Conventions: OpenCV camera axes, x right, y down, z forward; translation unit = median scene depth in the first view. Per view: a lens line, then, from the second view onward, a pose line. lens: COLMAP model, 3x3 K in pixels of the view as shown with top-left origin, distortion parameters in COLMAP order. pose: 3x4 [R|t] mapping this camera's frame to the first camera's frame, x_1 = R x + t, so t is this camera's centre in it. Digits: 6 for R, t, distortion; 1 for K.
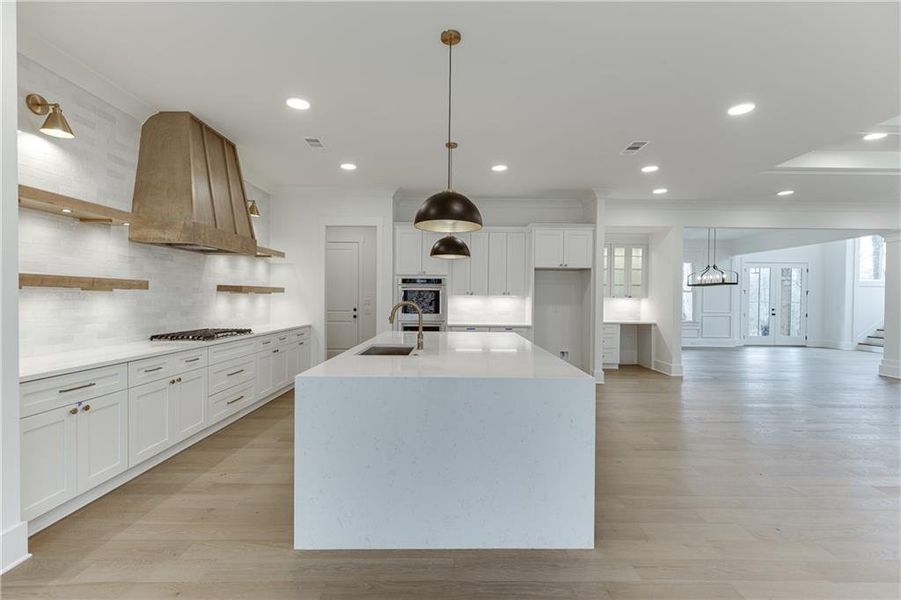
lens RADIAL K [[405.9, 0, 457.0], [0, 405.9, 300.7], [0, 0, 1]] dist [0.011939, -0.000292]
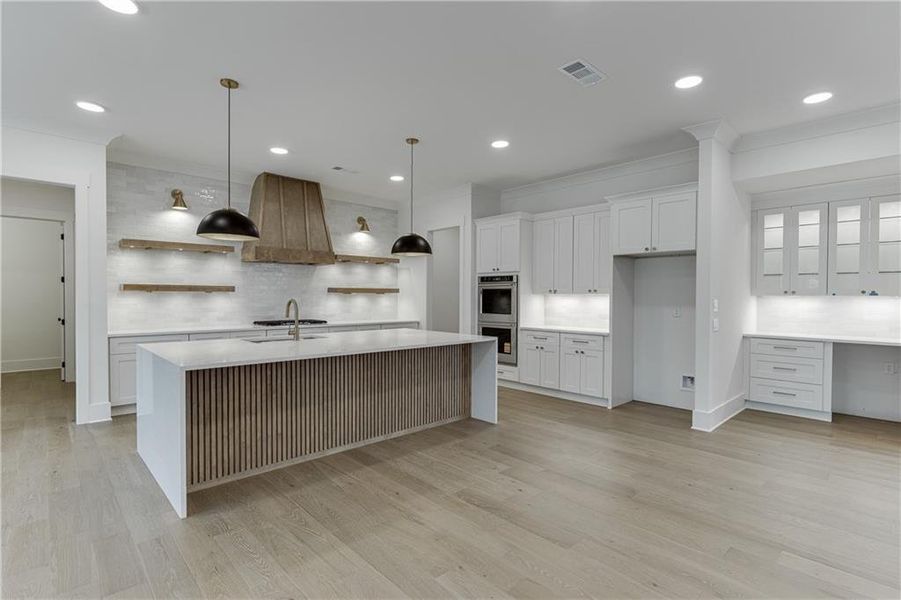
lens RADIAL K [[435.7, 0, 451.1], [0, 435.7, 303.1], [0, 0, 1]] dist [-0.003159, -0.000405]
pose [[0.686503, 0.006724, -0.727096, 0.571416], [-0.004630, 0.999977, 0.004875, 0.002697], [0.727112, 0.000020, 0.686519, 0.240995]]
